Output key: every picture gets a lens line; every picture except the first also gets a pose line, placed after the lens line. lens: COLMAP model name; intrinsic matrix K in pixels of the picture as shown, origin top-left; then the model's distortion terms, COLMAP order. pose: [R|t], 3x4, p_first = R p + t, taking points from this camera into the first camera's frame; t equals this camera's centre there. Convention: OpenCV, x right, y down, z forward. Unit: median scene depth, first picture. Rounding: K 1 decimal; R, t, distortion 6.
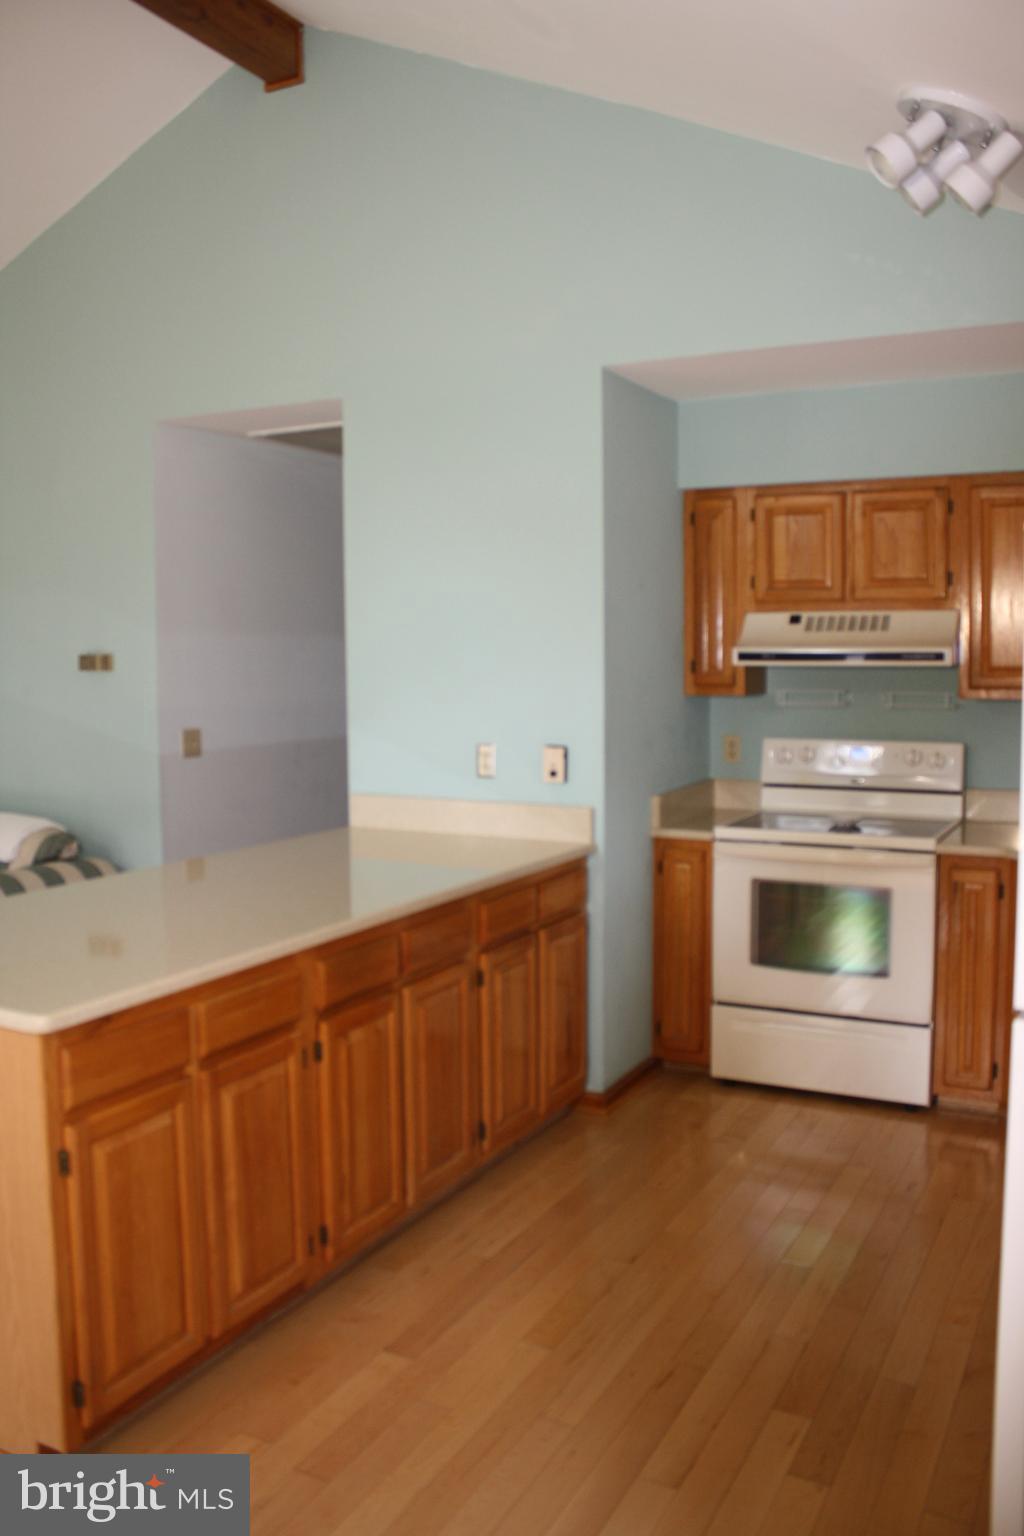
lens RADIAL K [[1285.4, 0, 510.4], [0, 1285.4, 753.6], [0, 0, 1]] dist [-0.168177, 0.142117]
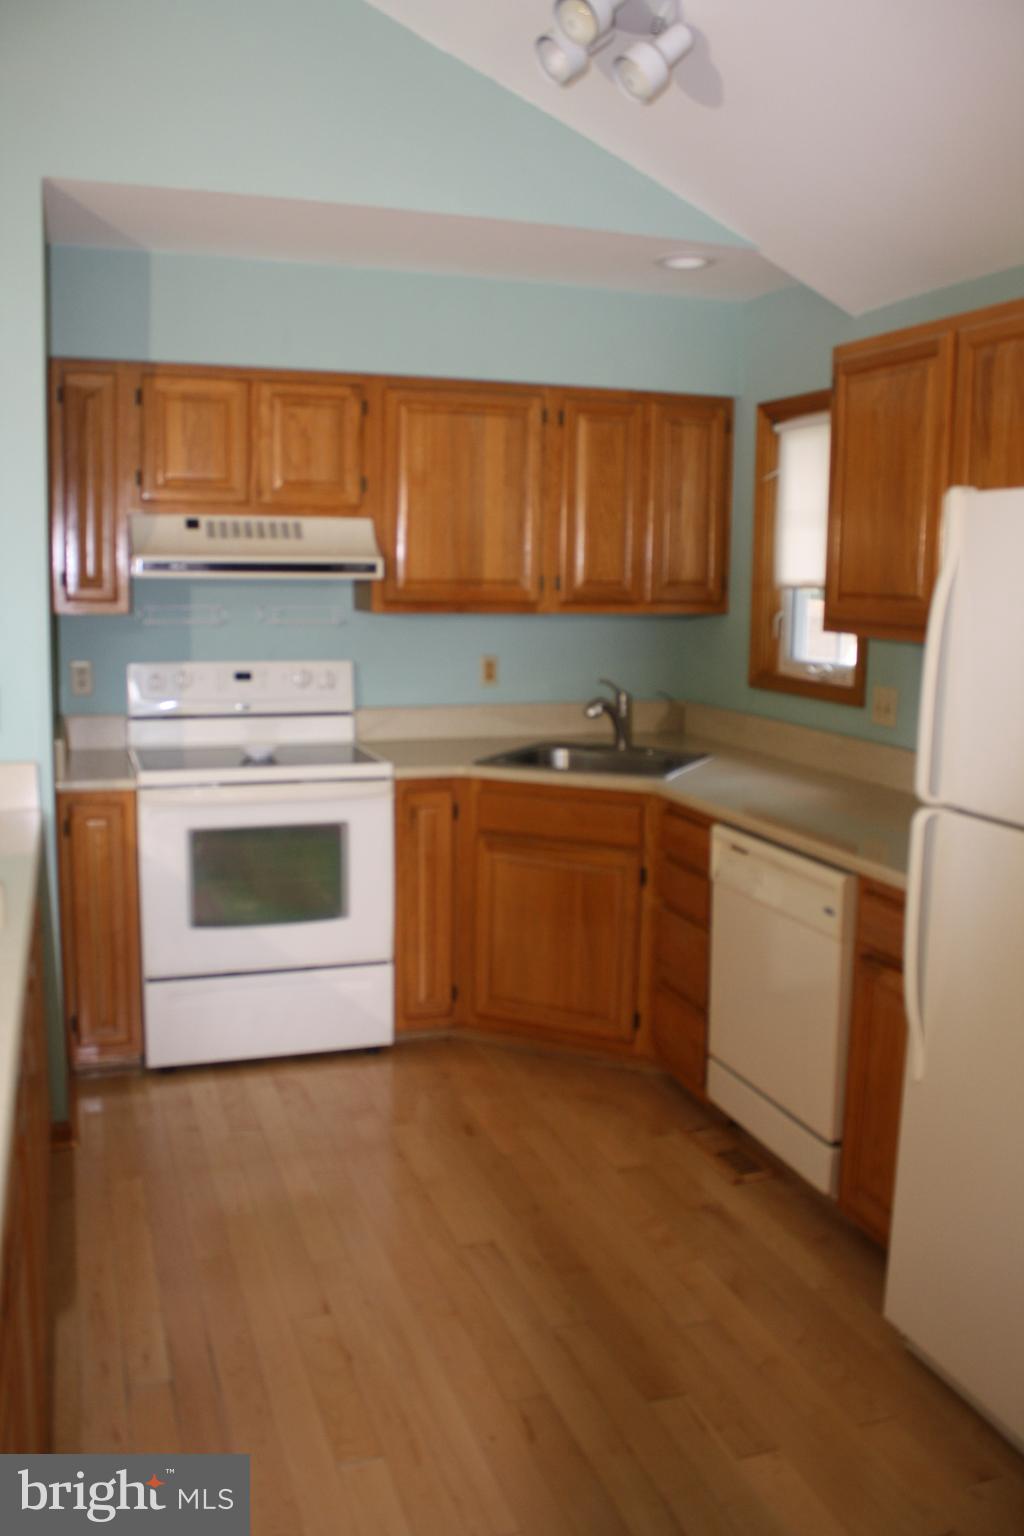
lens RADIAL K [[1285.4, 0, 510.4], [0, 1285.4, 753.6], [0, 0, 1]] dist [-0.168177, 0.142117]
pose [[0.685264, -0.085544, 0.723253, -0.264894], [0.035926, 0.995839, 0.083746, -0.015026], [-0.727408, -0.031404, 0.685486, 0.256764]]
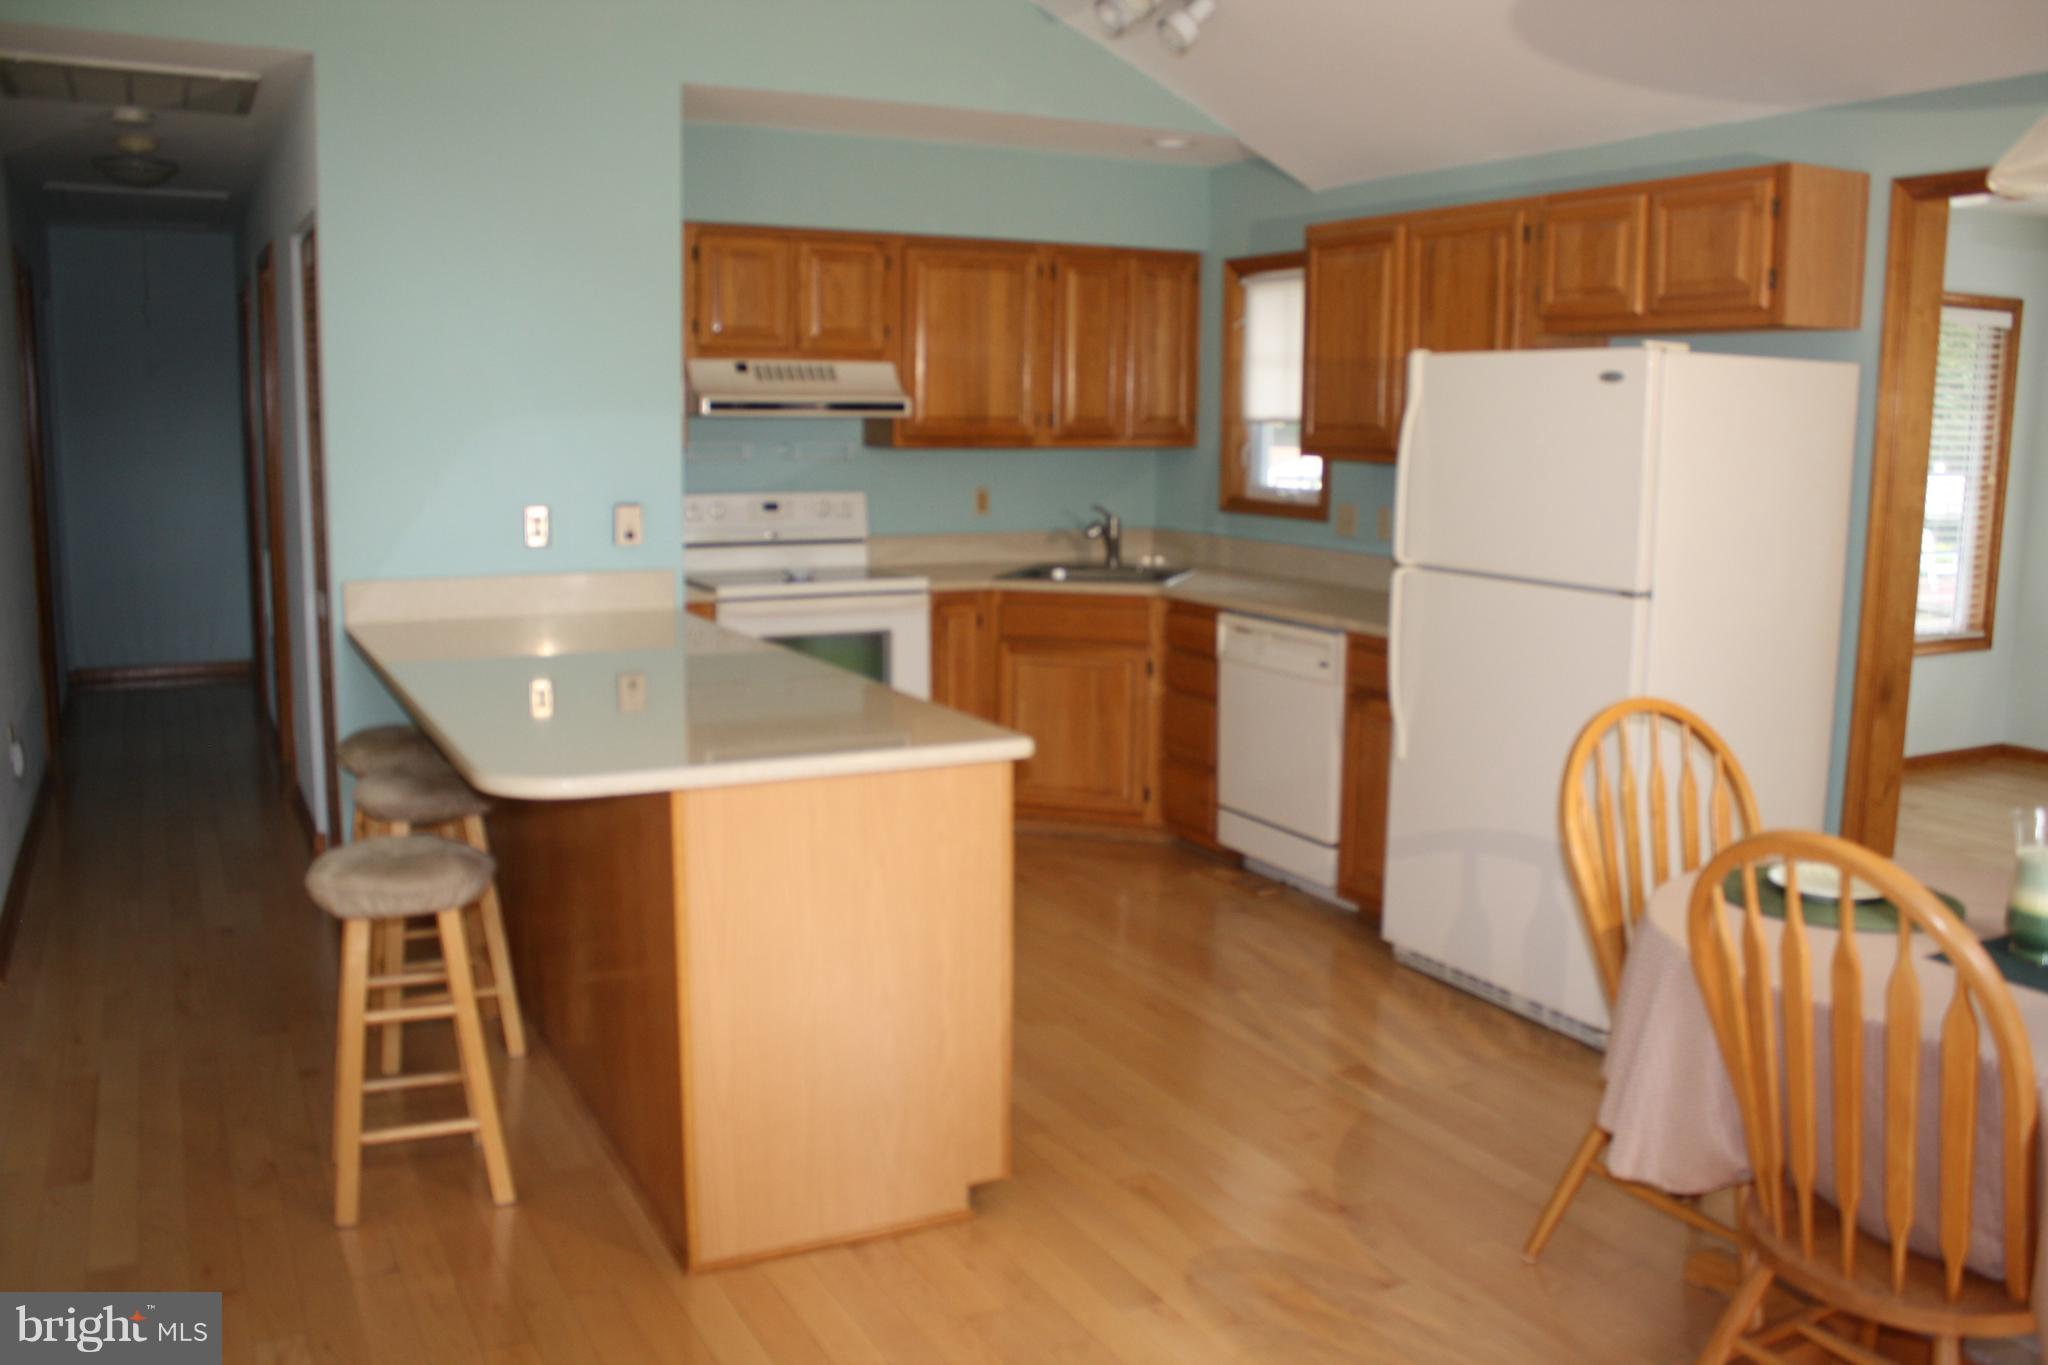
lens RADIAL K [[1713.8, 0, 1032.0], [0, 1713.8, 675.1], [0, 0, 1]] dist [-0.168177, 0.142117]
pose [[0.569036, -0.109839, 0.814944, -0.728755], [0.048711, 0.993801, 0.099933, 0.007762], [-0.820869, -0.017169, 0.570859, 0.089768]]
